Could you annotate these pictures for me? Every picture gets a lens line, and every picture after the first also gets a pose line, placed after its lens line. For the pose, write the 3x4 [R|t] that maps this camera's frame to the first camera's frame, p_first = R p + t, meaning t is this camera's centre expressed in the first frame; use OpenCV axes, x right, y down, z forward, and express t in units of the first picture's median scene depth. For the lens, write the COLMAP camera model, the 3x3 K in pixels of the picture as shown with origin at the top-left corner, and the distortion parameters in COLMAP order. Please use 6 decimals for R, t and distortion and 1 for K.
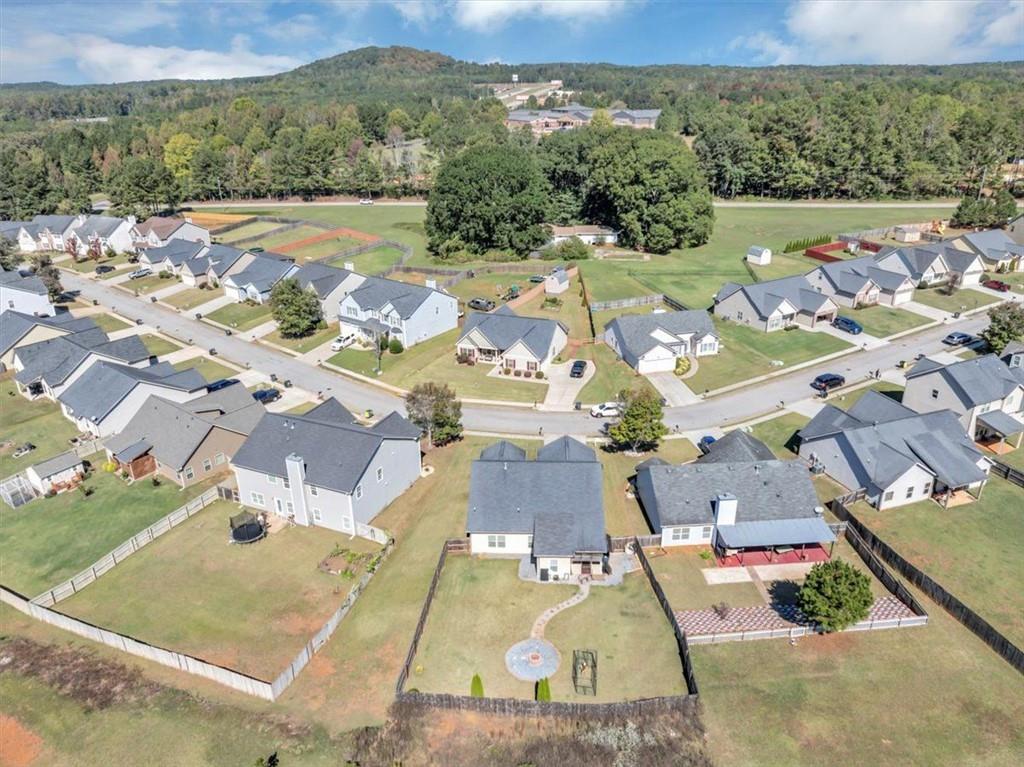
lens RADIAL K [[722.4, 0, 512.0], [0, 722.4, 383.5], [0, 0, 1]] dist [-0.024366, 0.001416]
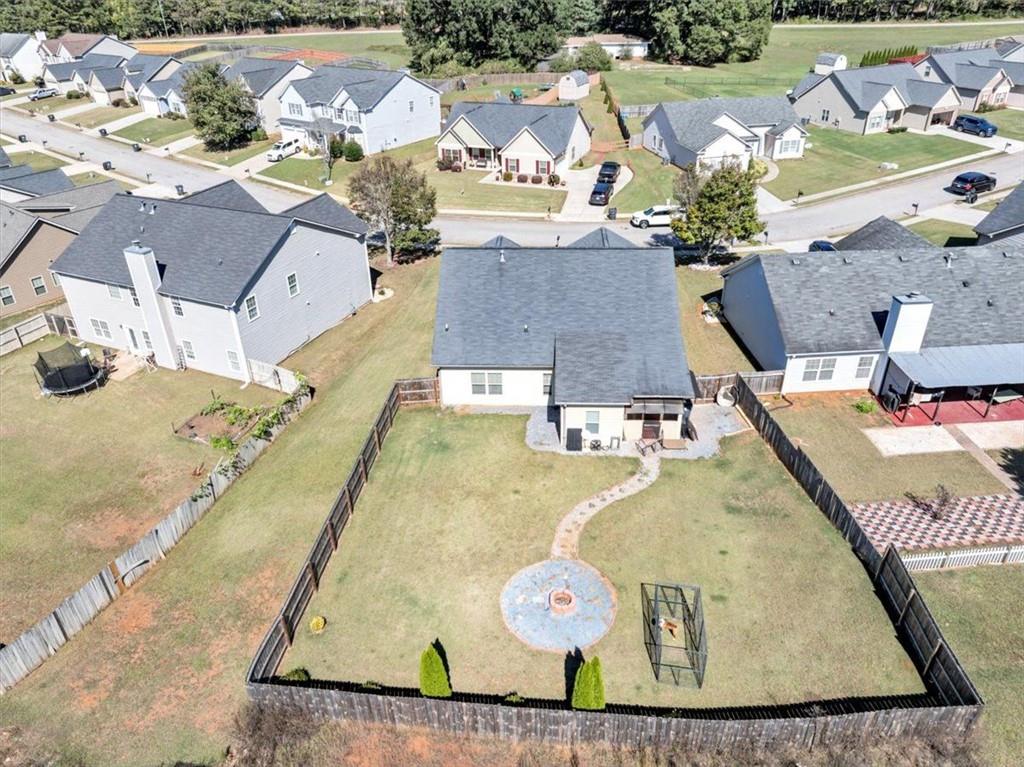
lens RADIAL K [[722.4, 0, 512.0], [0, 722.4, 383.5], [0, 0, 1]] dist [-0.024366, 0.001416]
pose [[0.999986, -0.002033, -0.004846, 0.000695], [0.002666, 0.990922, 0.134411, 0.097532], [0.004529, -0.134422, 0.990914, 0.304160]]
